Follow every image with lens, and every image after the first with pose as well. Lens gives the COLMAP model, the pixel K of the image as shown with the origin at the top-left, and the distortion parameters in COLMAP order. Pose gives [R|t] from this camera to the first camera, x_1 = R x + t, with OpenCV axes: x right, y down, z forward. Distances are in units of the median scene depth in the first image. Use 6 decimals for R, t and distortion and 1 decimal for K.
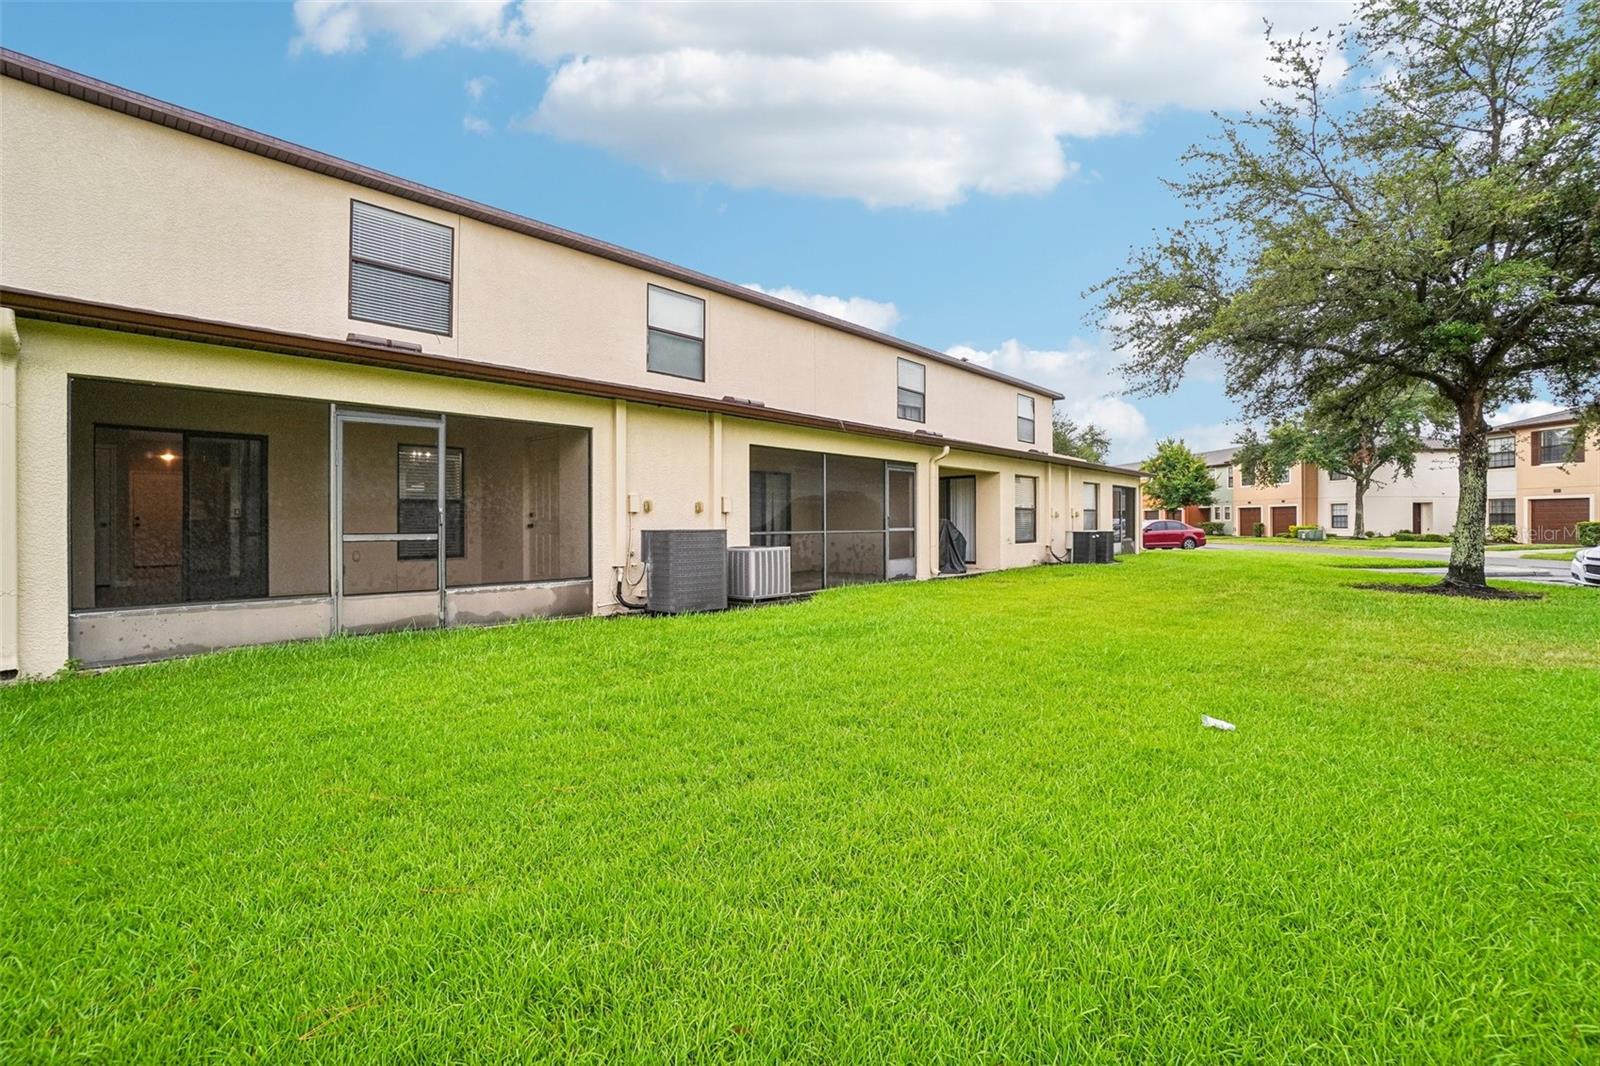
lens RADIAL K [[715.5, 0, 805.7], [0, 715.5, 524.2], [0, 0, 1]] dist [-0.058417, 0.023118]
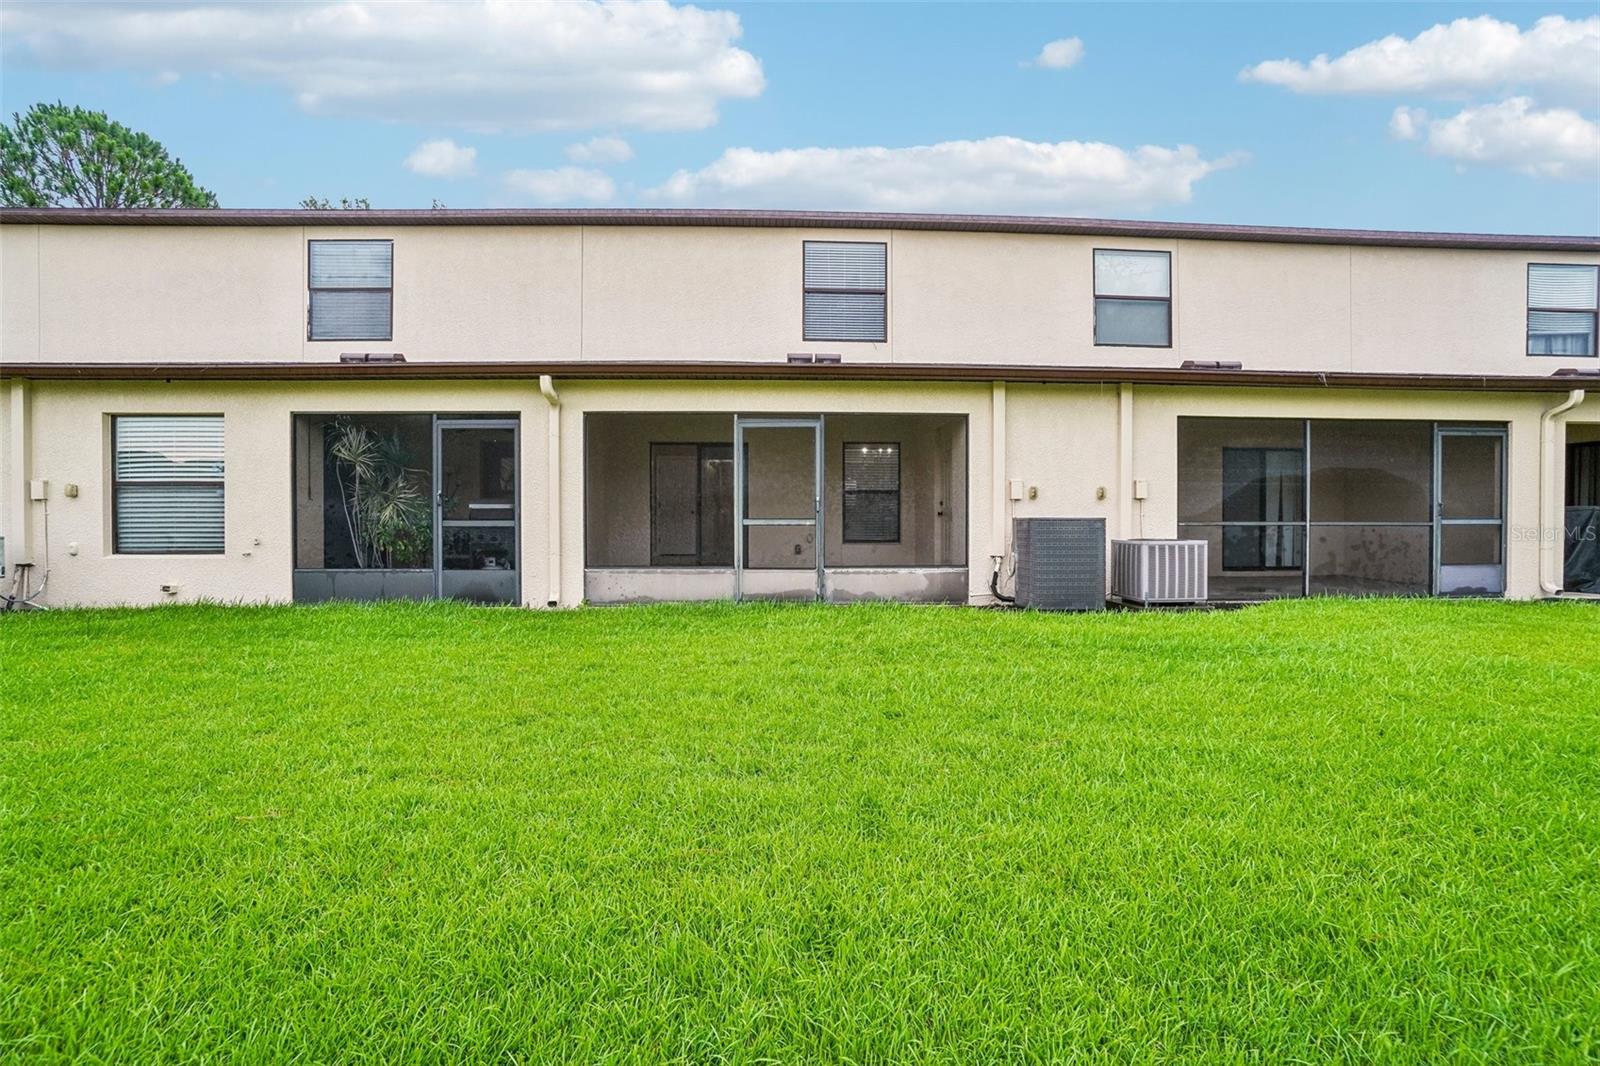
lens RADIAL K [[715.5, 0, 805.7], [0, 715.5, 524.2], [0, 0, 1]] dist [-0.058417, 0.023118]
pose [[0.705936, 0.013393, -0.708149, 0.222782], [-0.003732, 0.999878, 0.015190, 0.002802], [0.708265, -0.008081, 0.705900, 0.132864]]
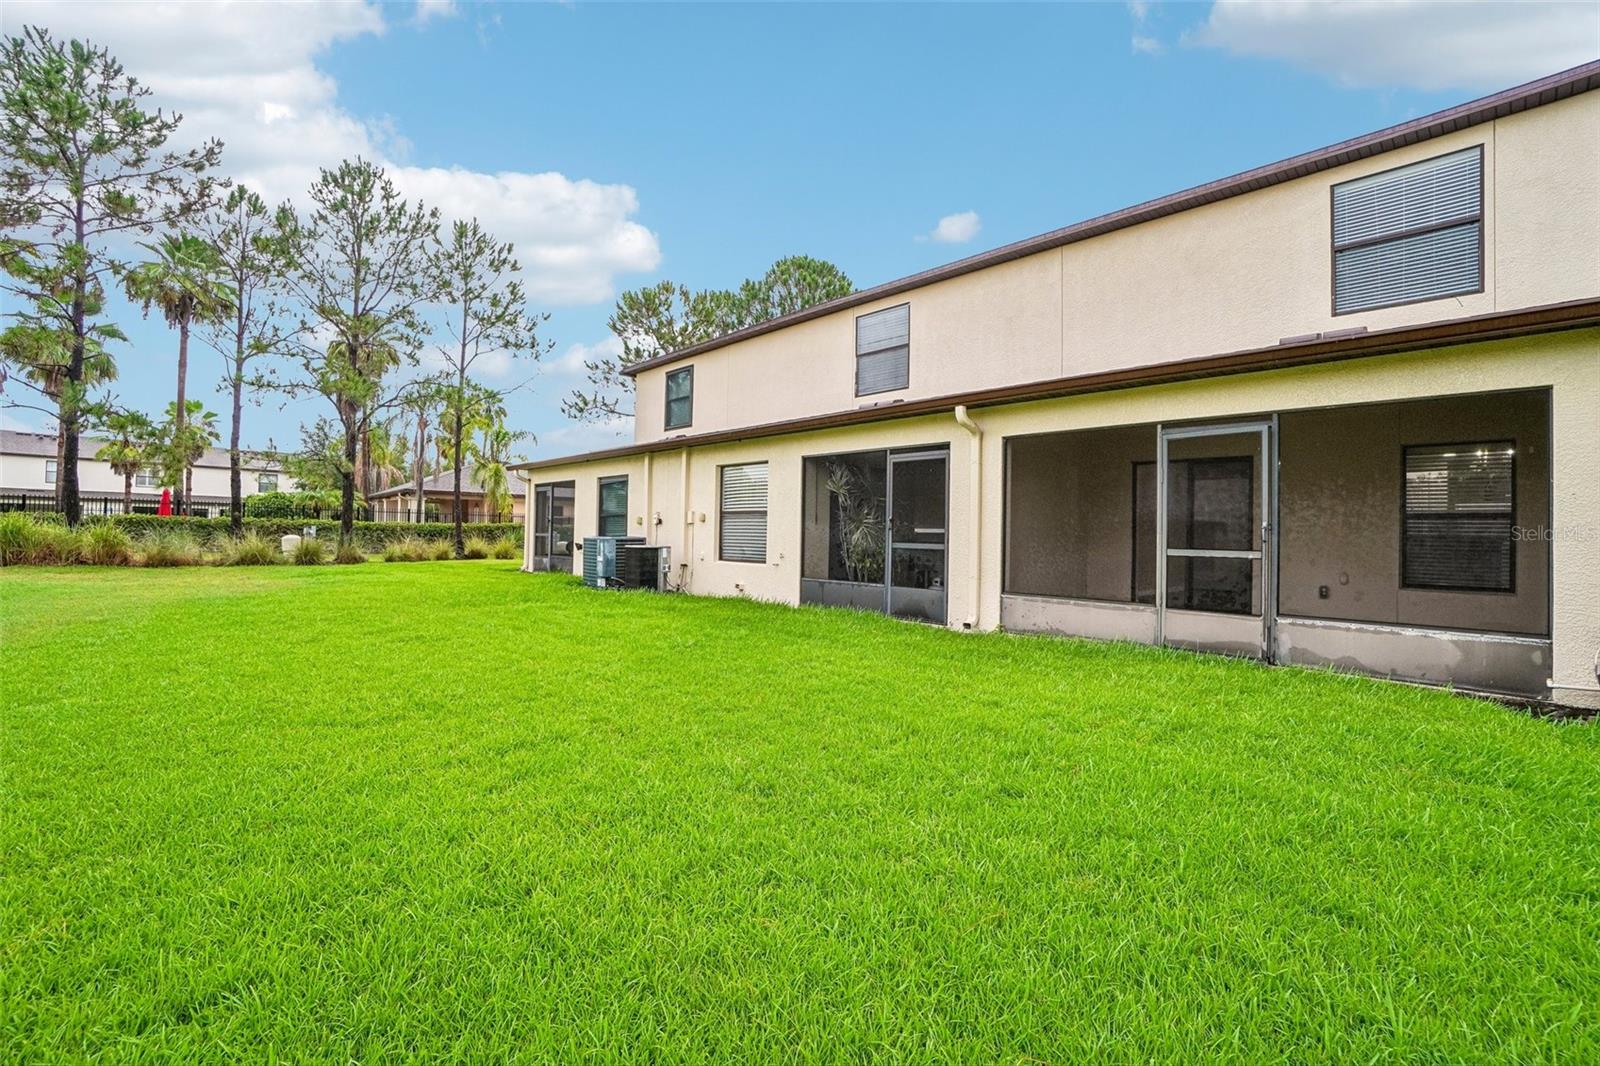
lens RADIAL K [[715.5, 0, 805.7], [0, 715.5, 524.2], [0, 0, 1]] dist [-0.058417, 0.023118]
pose [[-0.080197, -0.010920, -0.996719, 0.302175], [-0.020239, 0.999752, -0.009325, -0.001008], [0.996574, 0.019425, -0.080398, 0.392340]]
